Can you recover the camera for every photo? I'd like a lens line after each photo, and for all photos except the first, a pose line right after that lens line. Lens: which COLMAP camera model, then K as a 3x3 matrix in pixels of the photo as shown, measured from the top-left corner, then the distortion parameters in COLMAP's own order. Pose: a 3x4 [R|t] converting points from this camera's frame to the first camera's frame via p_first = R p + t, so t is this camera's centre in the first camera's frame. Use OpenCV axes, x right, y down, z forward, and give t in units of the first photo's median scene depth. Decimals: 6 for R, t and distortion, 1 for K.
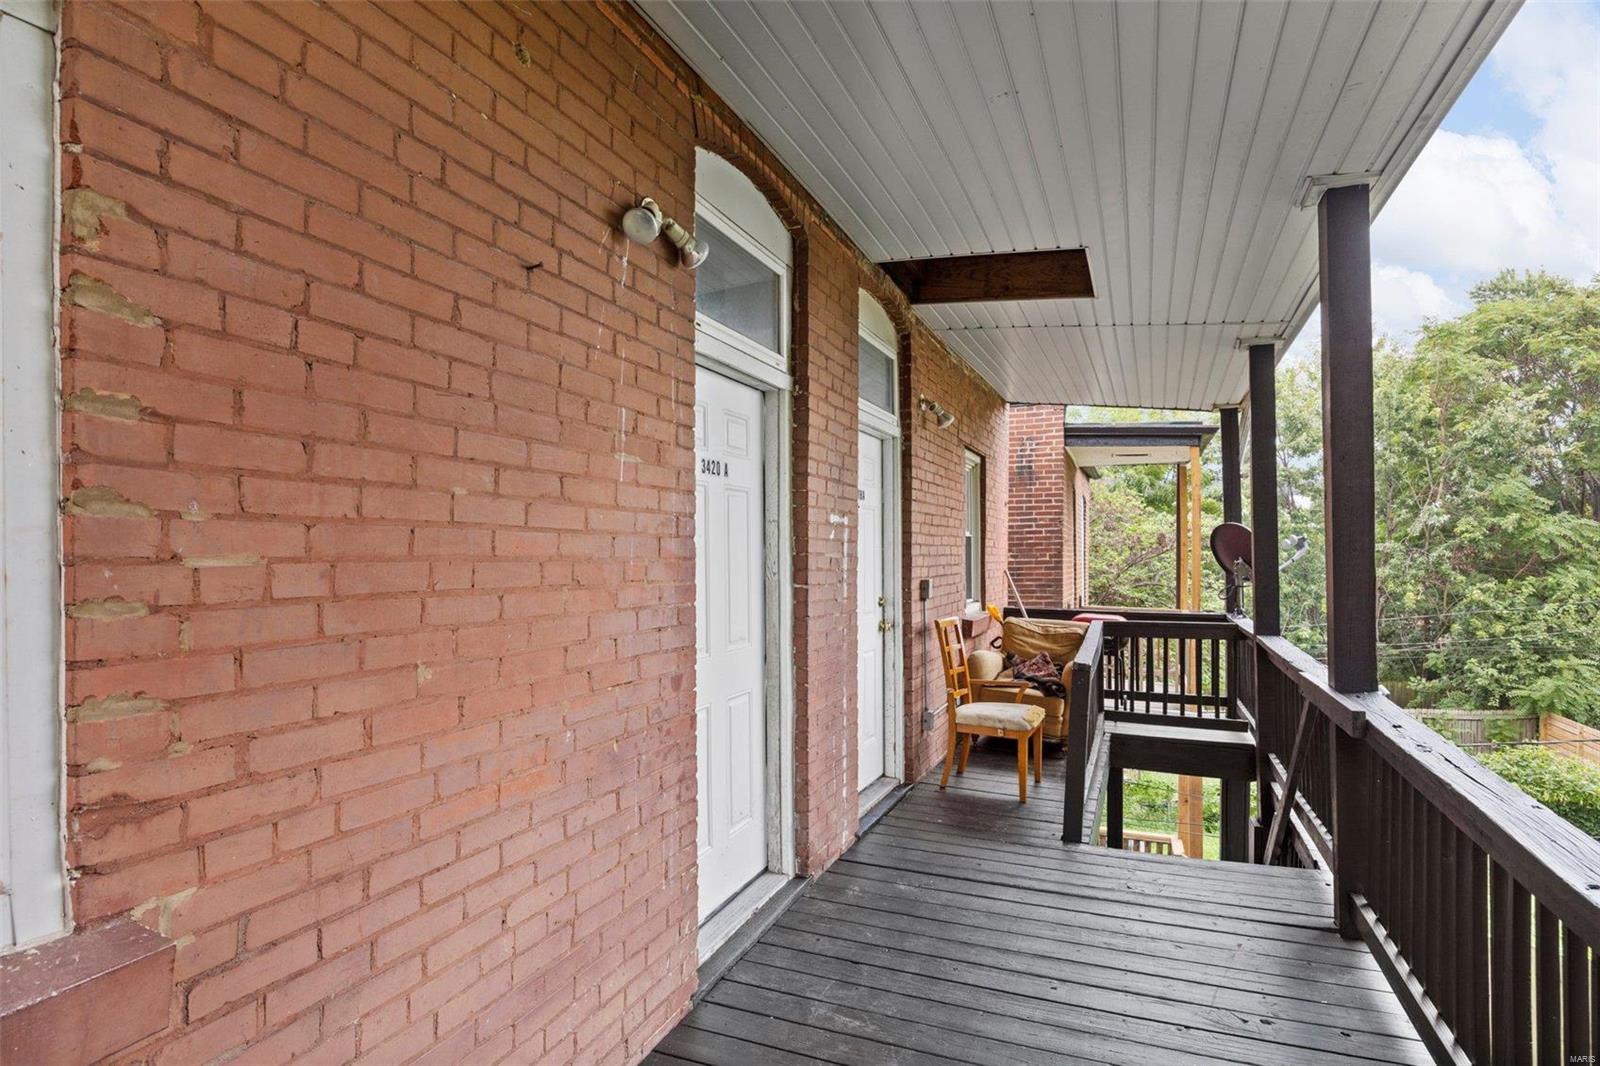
lens RADIAL K [[880.7, 0, 797.8], [0, 880.7, 542.2], [0, 0, 1]] dist [0.000929, 0.000170]
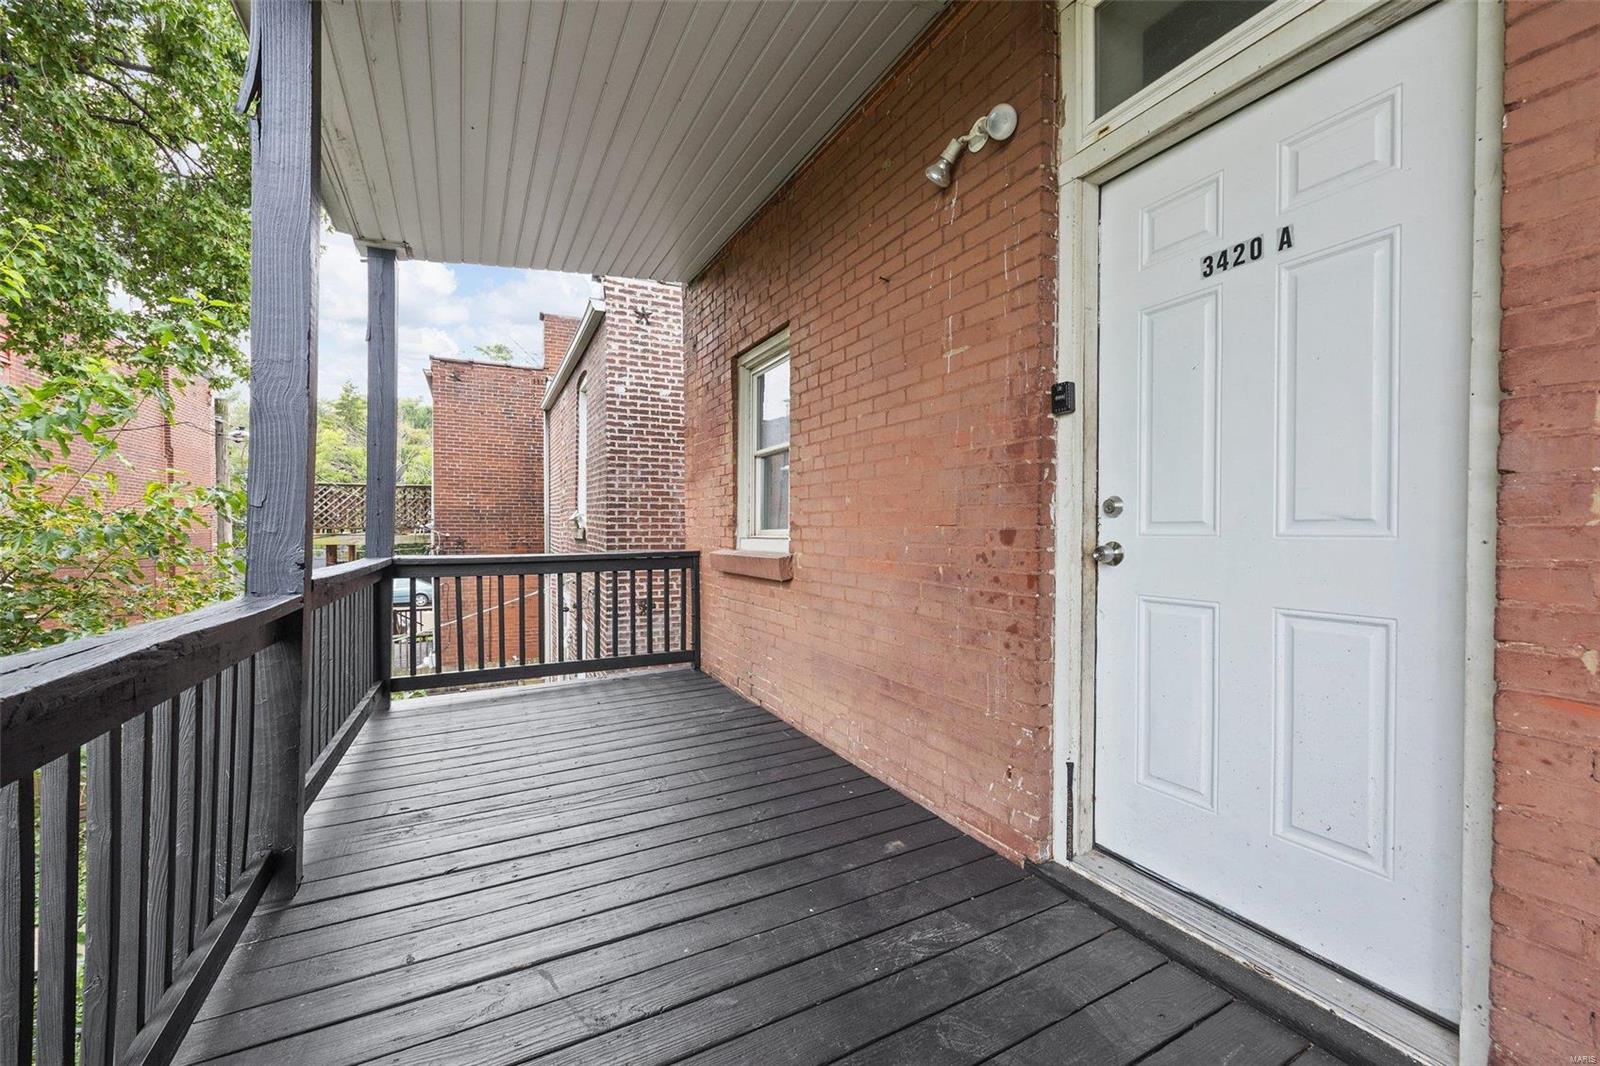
lens RADIAL K [[650.9, 0, 800.3], [0, 650.9, 529.7], [0, 0, 1]] dist [0.000743, -0.000145]
pose [[-0.666818, -0.003295, -0.745214, 0.884602], [0.002205, 0.999977, -0.006395, 0.225697], [0.745218, -0.005908, -0.666795, 1.939244]]
